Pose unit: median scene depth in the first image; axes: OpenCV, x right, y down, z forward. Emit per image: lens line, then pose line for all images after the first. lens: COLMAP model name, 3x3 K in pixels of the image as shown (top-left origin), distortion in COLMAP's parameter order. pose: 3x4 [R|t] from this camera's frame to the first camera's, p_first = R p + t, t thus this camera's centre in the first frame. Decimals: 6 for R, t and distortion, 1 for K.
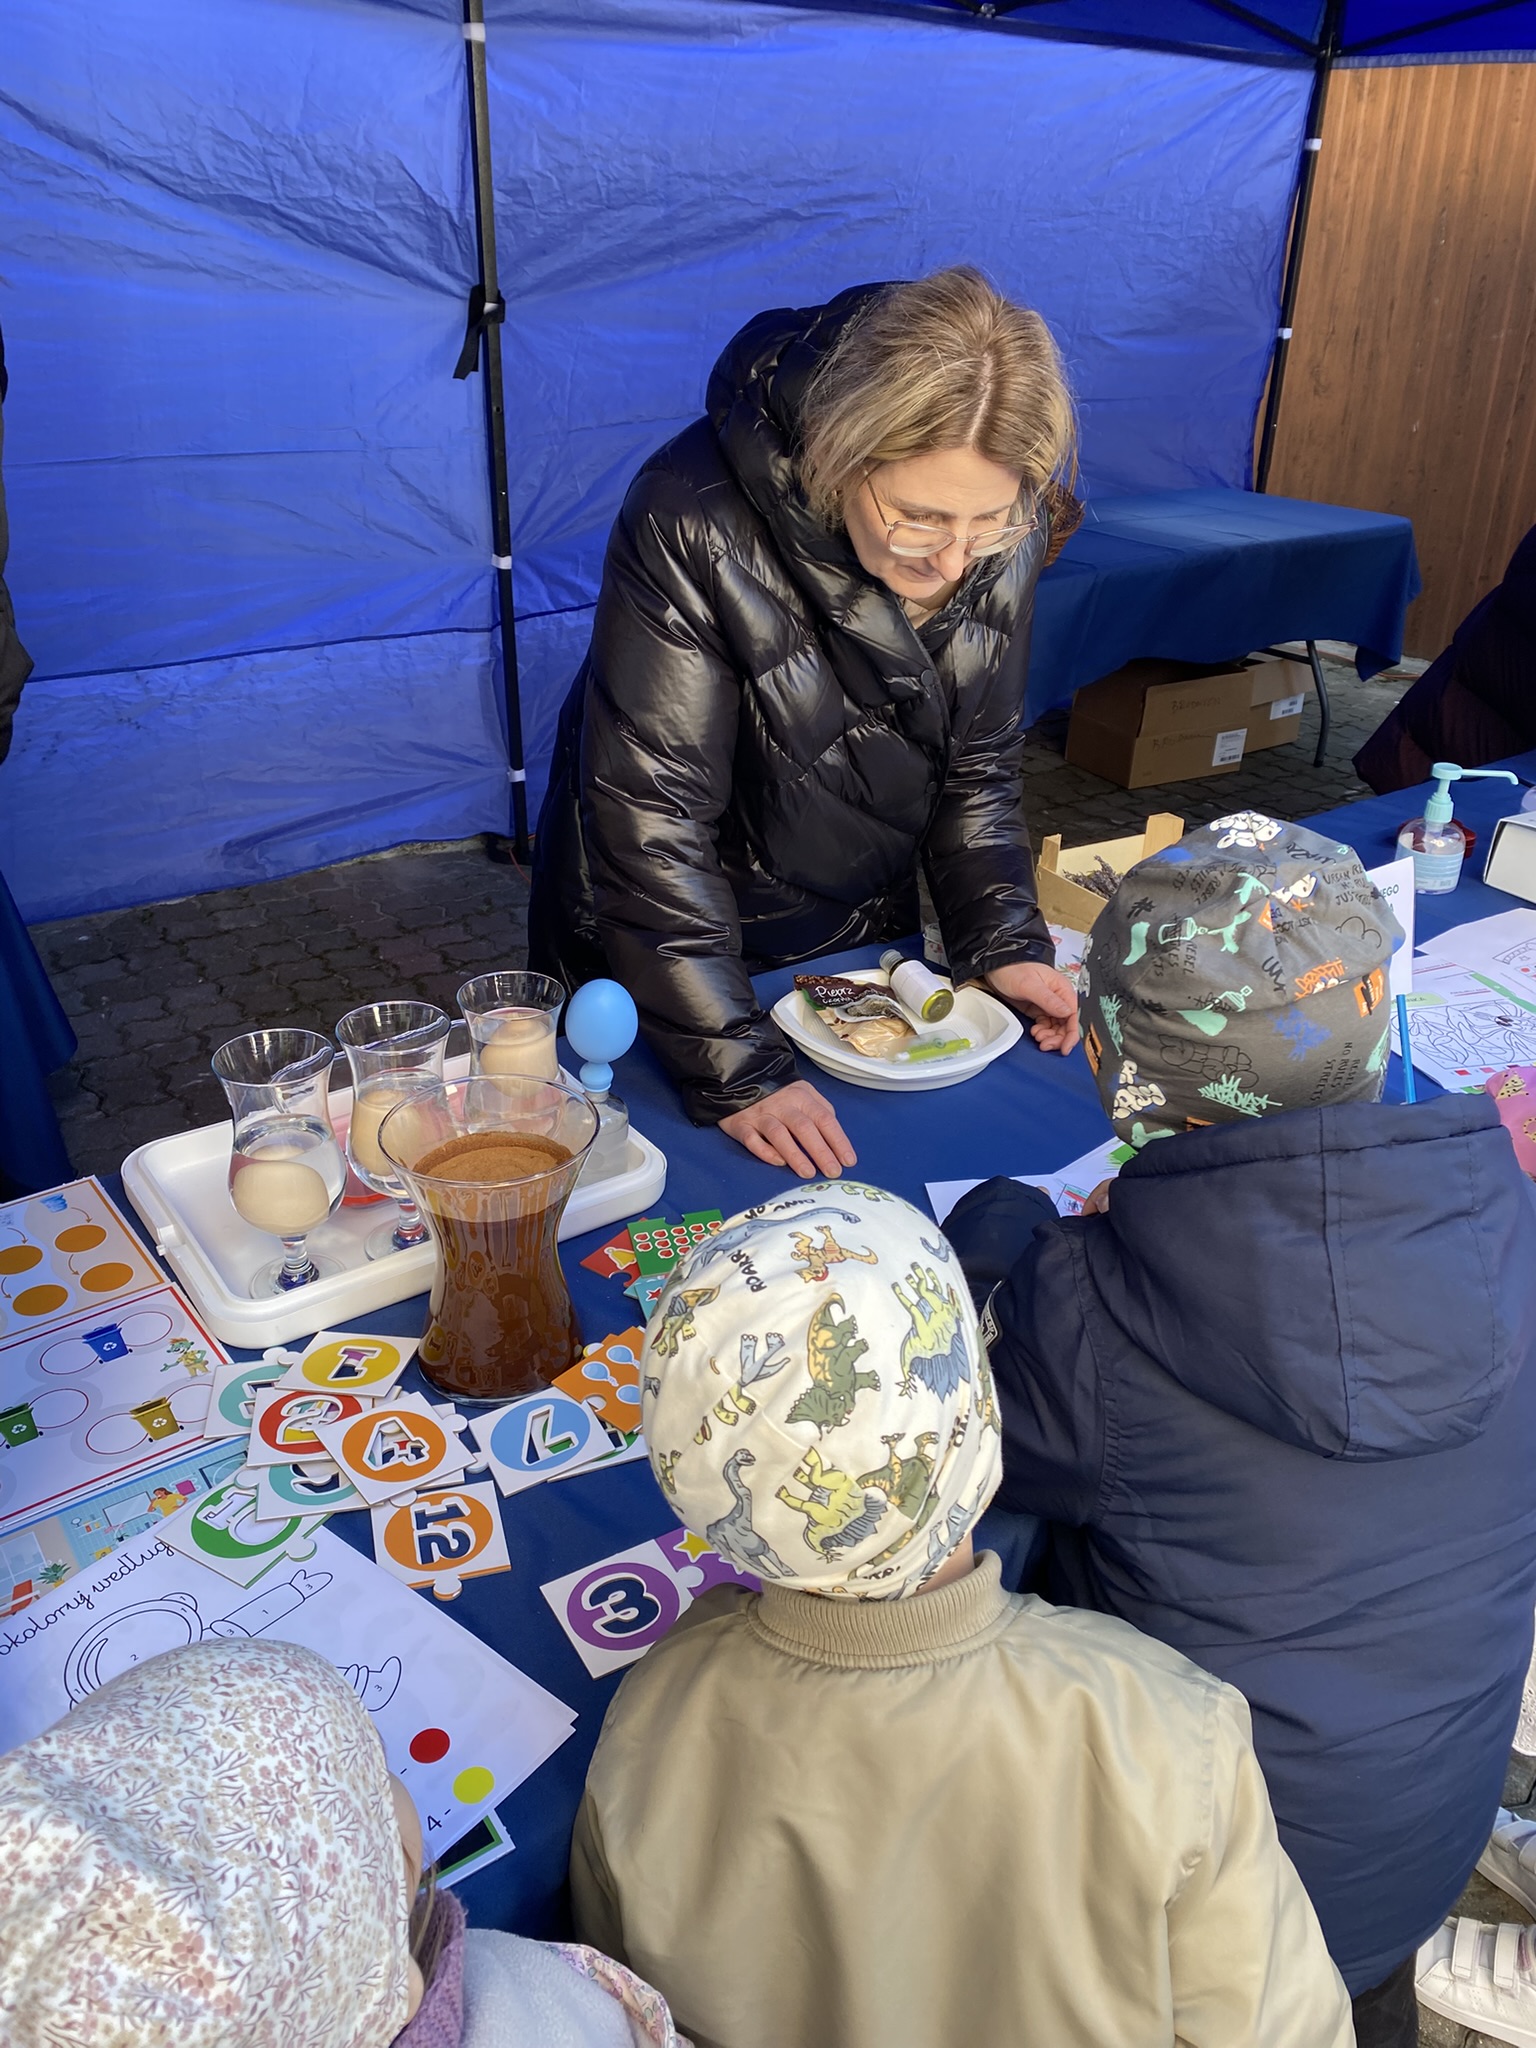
lens RADIAL K [[1587.0, 0, 768.0], [0, 1587.0, 1024.0], [0, 0, 1]] dist [-0.002885, -0.003489]
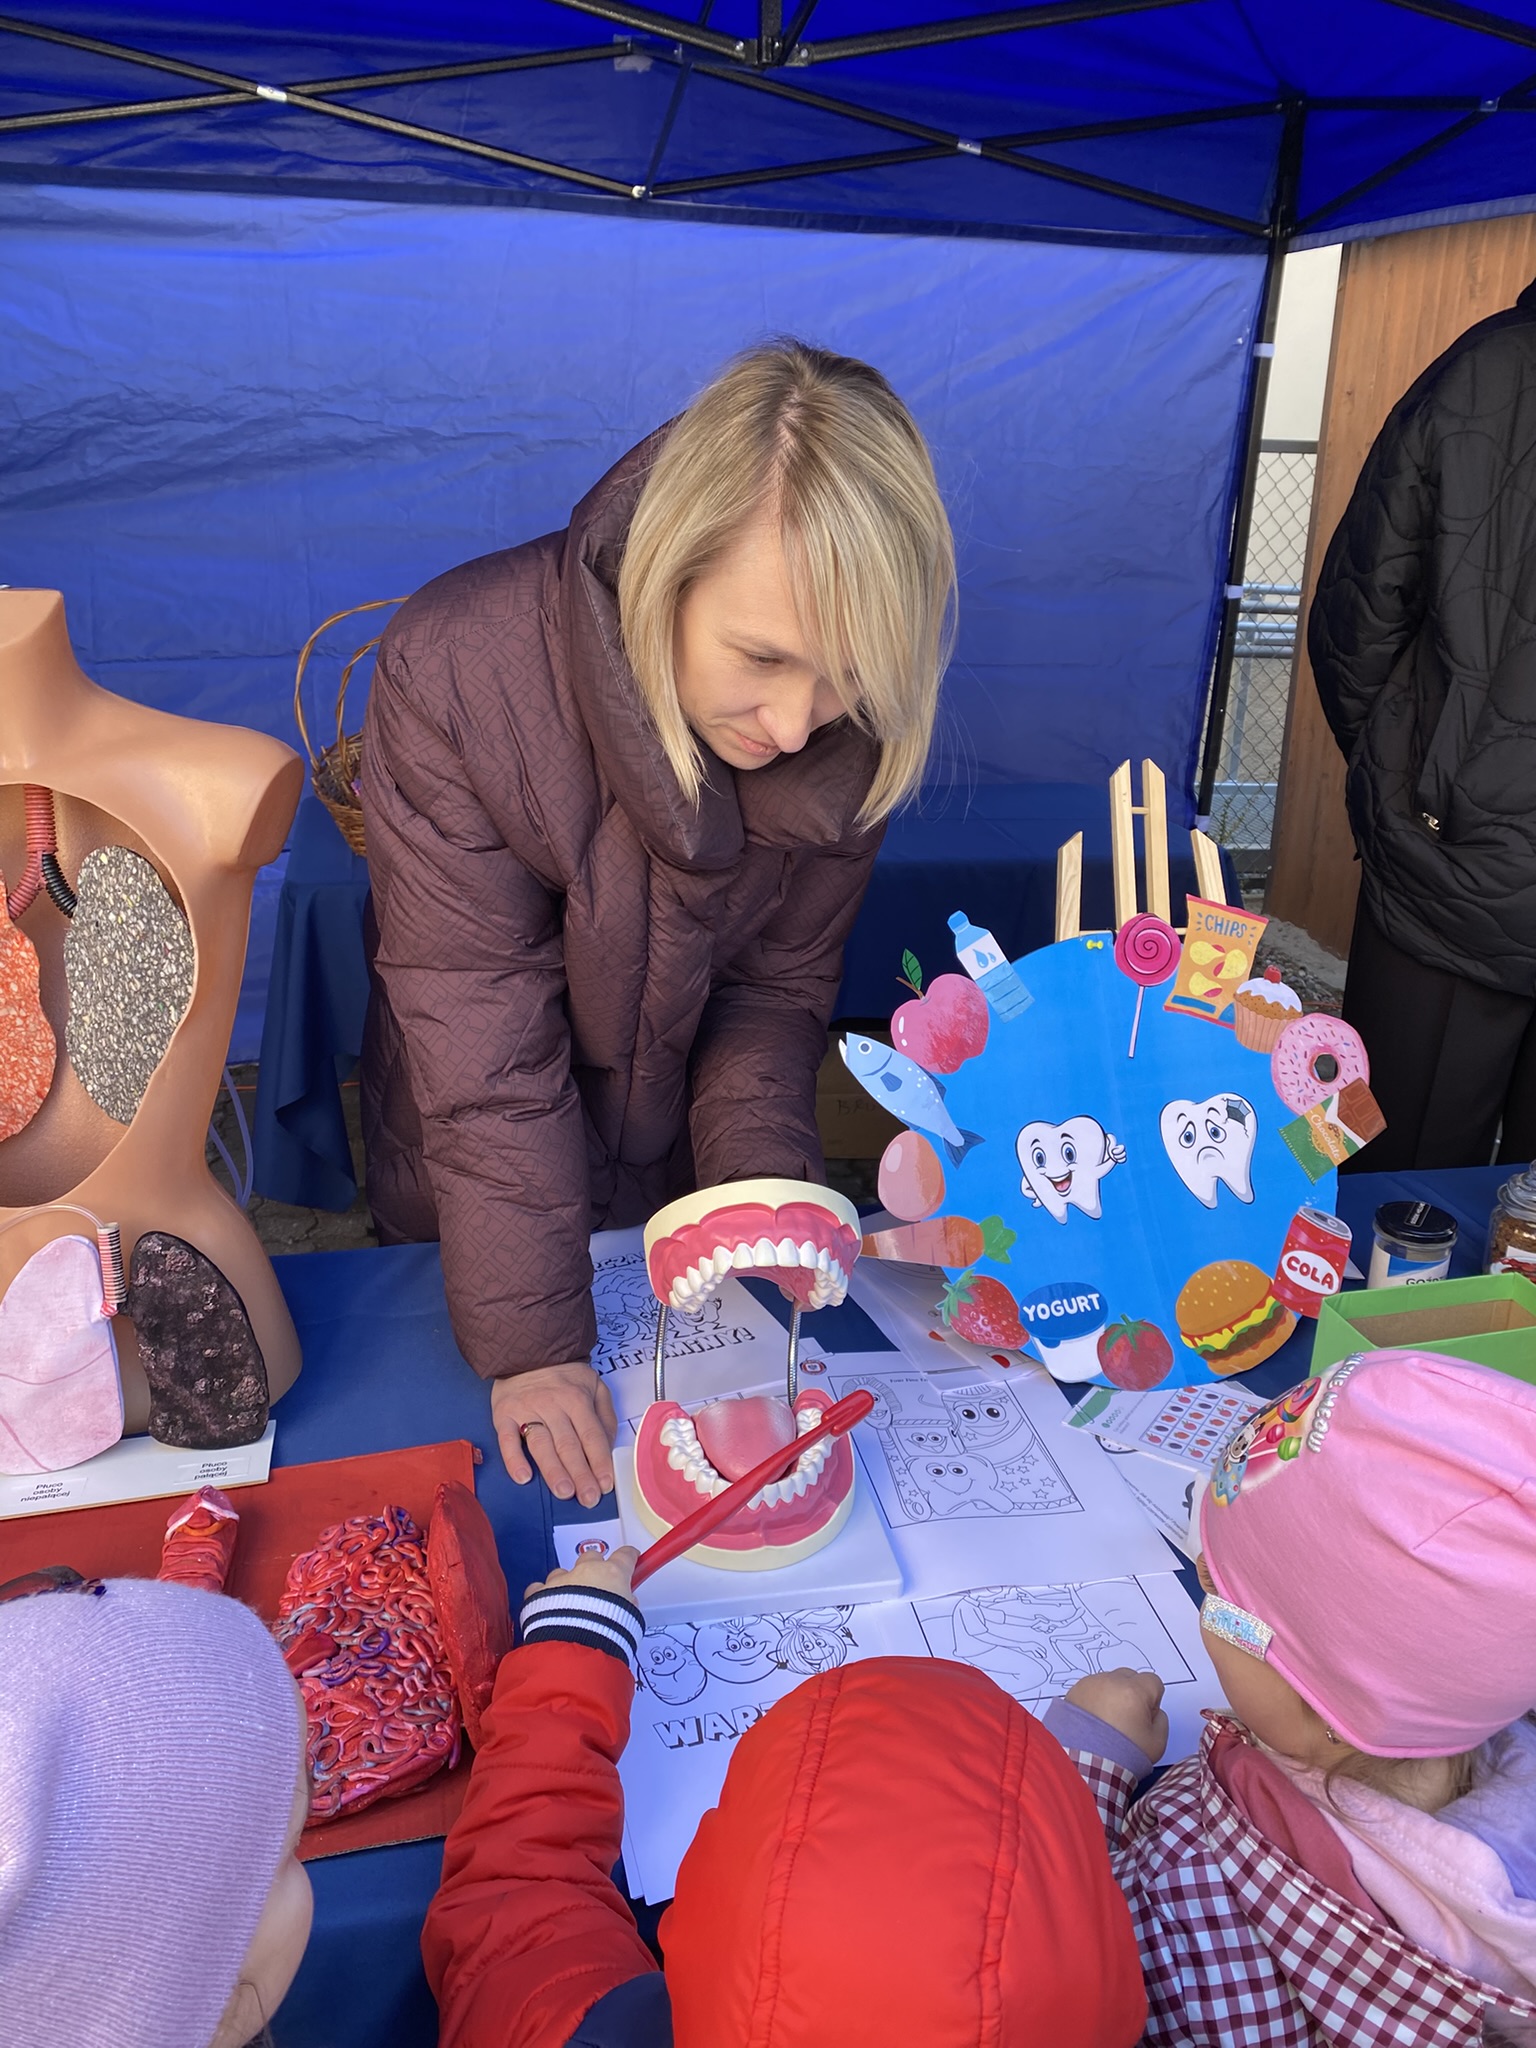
lens RADIAL K [[1587.0, 0, 768.0], [0, 1587.0, 1024.0], [0, 0, 1]] dist [-0.002885, -0.003489]
pose [[0.899090, 0.149732, -0.411361, 0.599637], [-0.205211, 0.974201, -0.093918, -0.165112], [0.386686, 0.168857, 0.906621, 0.364566]]
